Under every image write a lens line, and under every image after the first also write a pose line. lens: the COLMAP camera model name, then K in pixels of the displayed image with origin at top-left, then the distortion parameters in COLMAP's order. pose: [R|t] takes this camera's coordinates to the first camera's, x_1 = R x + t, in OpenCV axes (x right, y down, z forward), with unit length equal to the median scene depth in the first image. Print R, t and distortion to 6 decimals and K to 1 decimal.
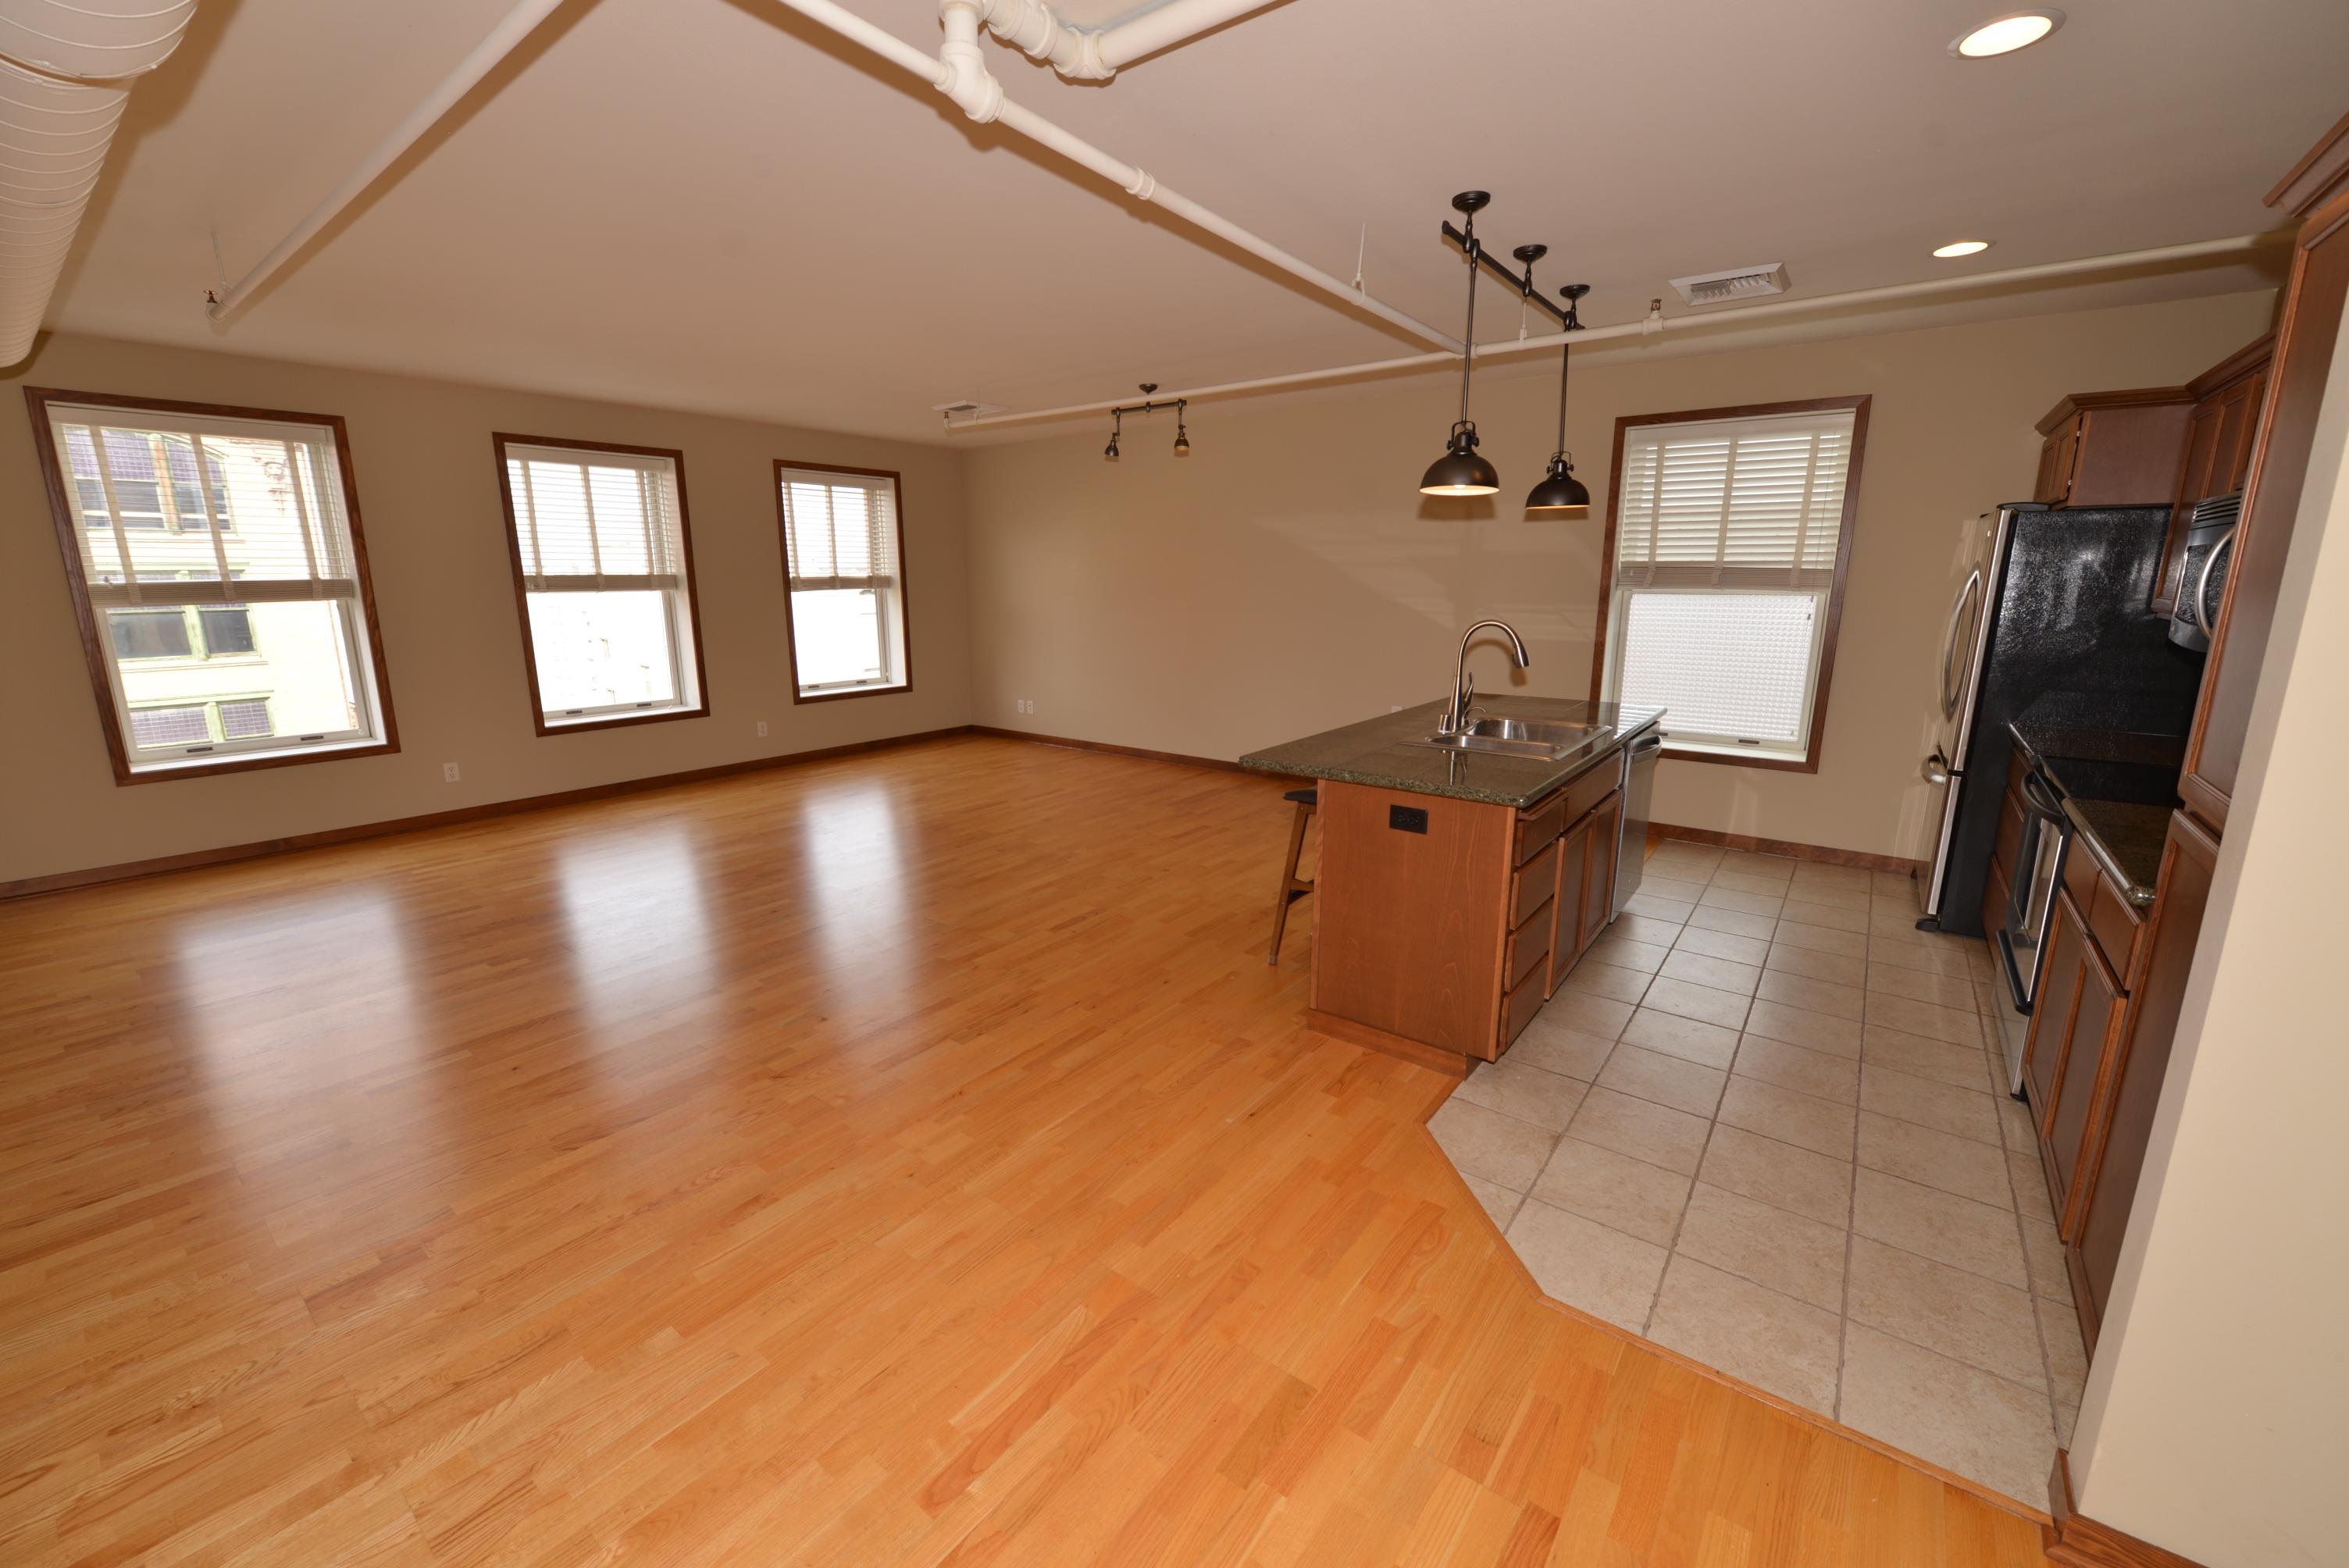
lens RADIAL K [[921.8, 0, 1110.5], [0, 921.8, 754.6], [0, 0, 1]] dist [-0.006953, -0.001101]
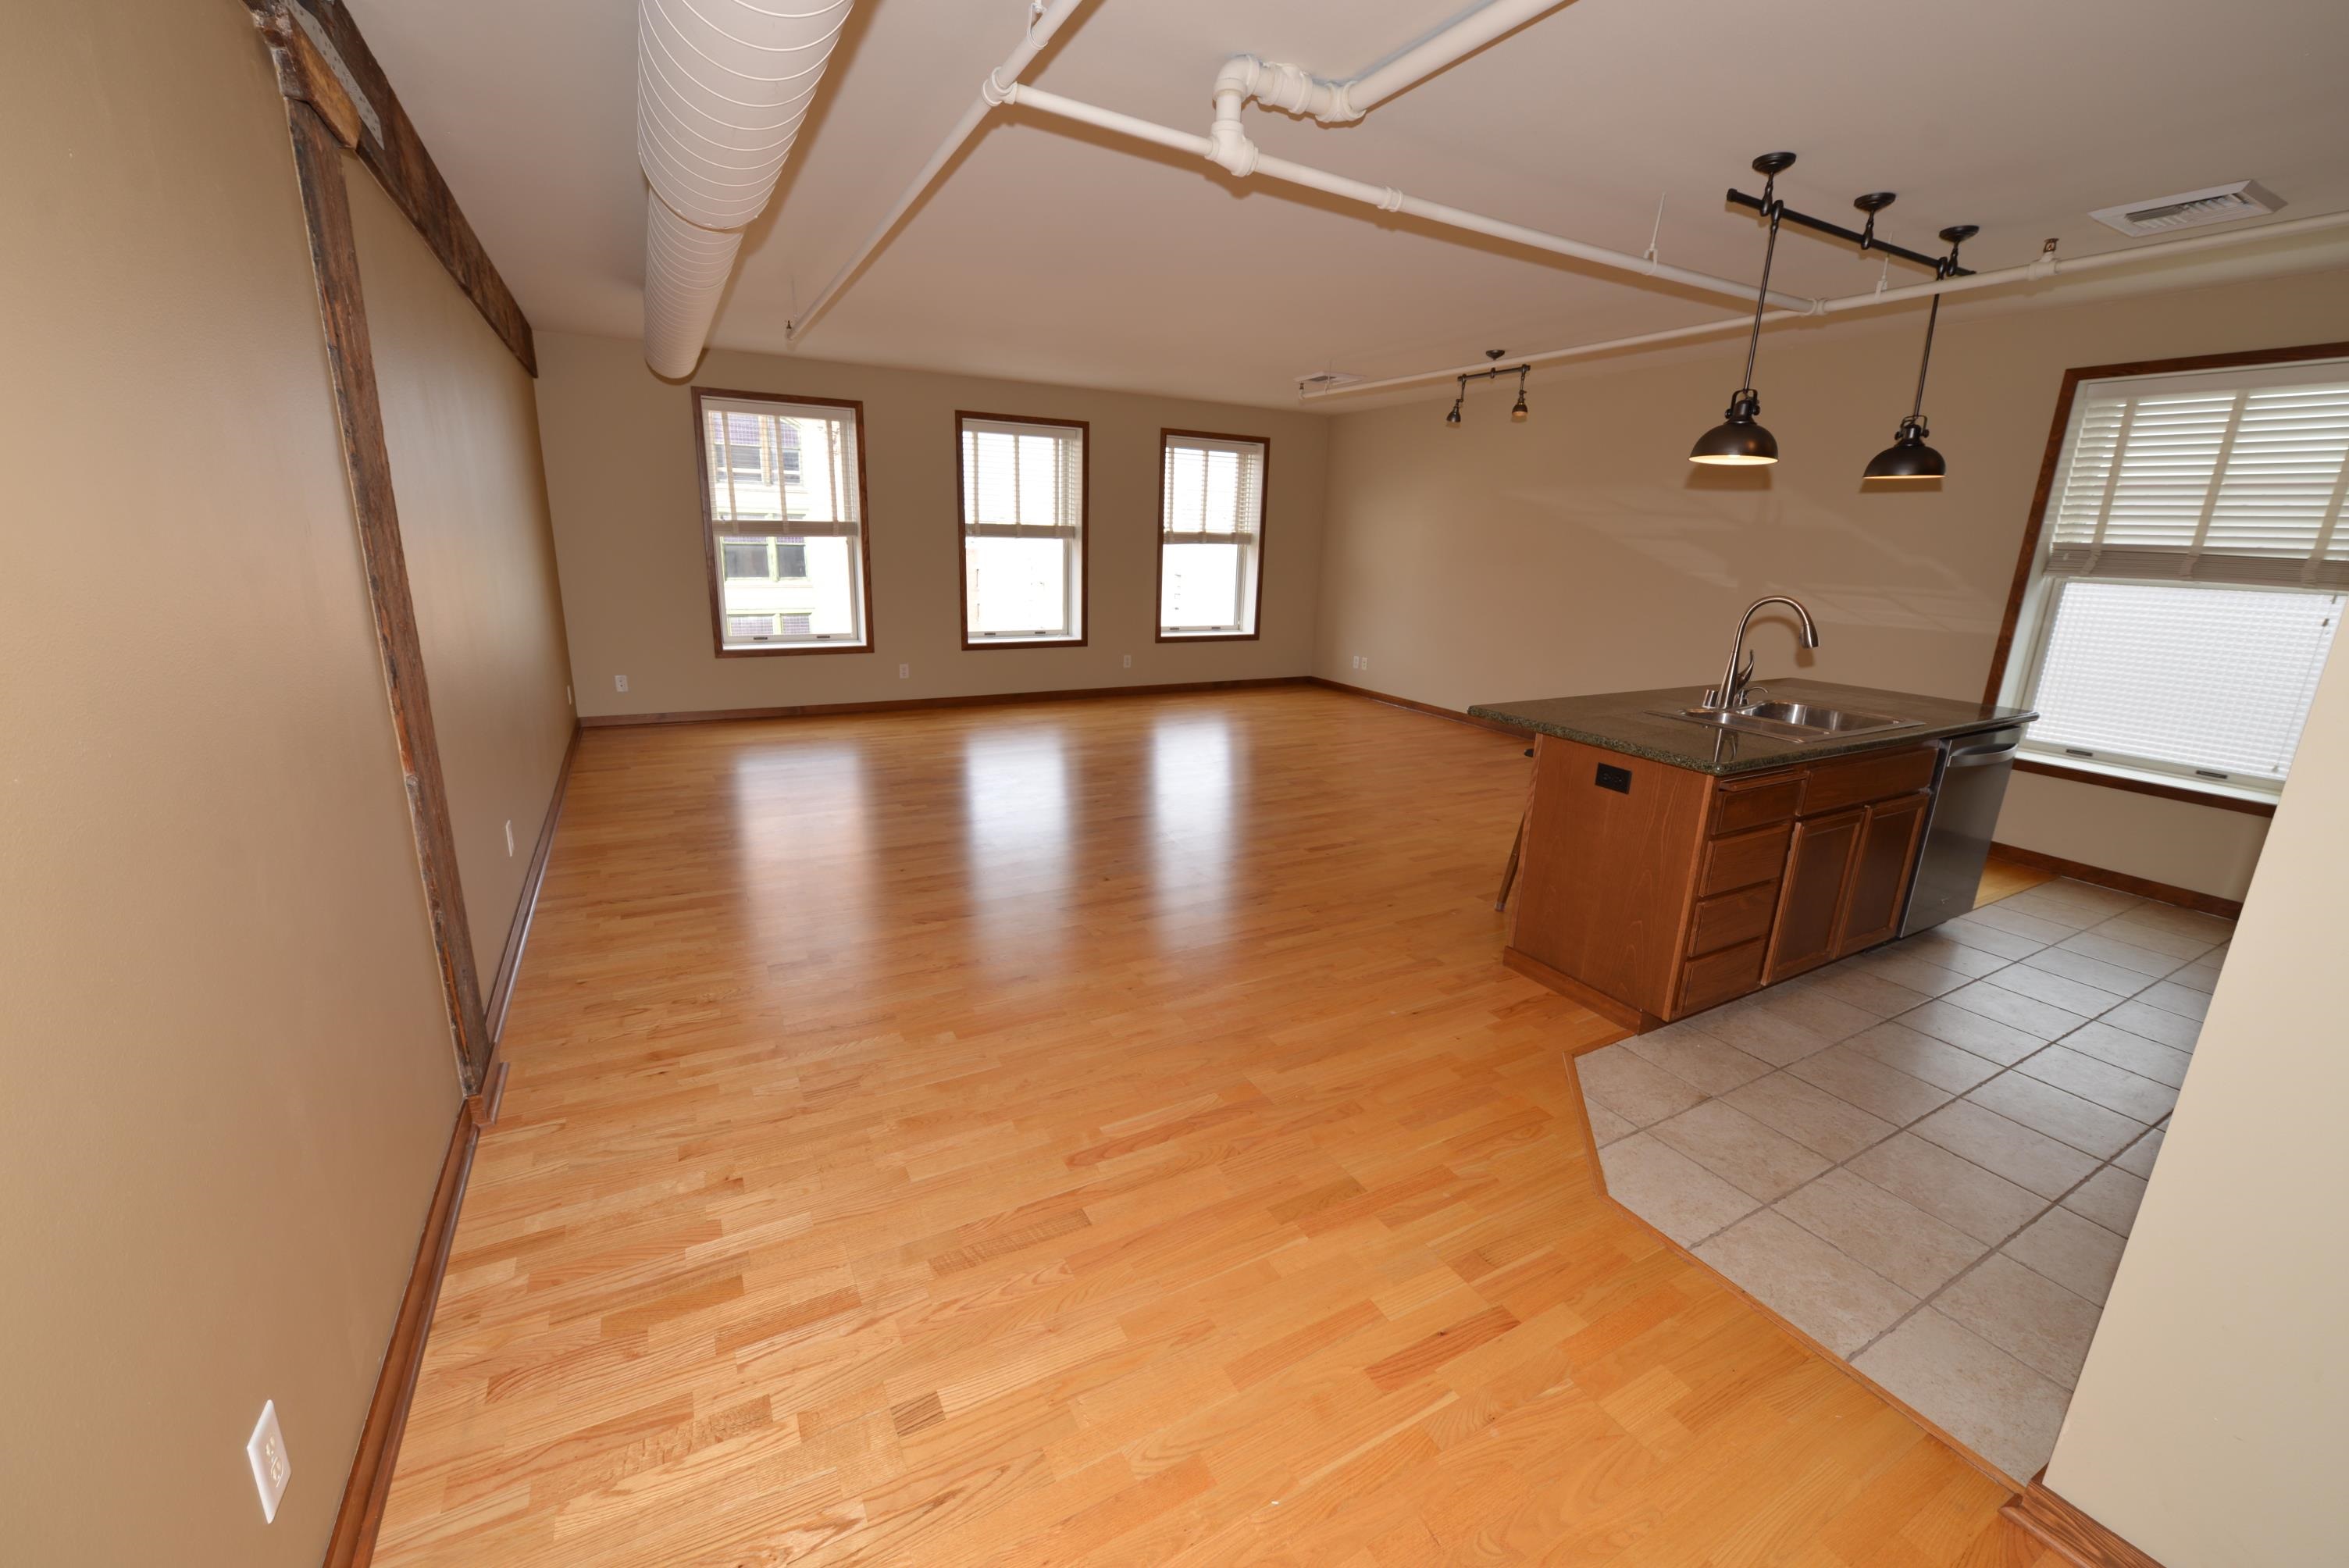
lens RADIAL K [[921.8, 0, 1110.5], [0, 921.8, 754.6], [0, 0, 1]] dist [-0.006953, -0.001101]
pose [[0.903942, 0.129338, -0.407627, 0.187385], [-0.112847, 0.991526, 0.064359, 0.033258], [0.412497, -0.012177, 0.910878, -0.153172]]
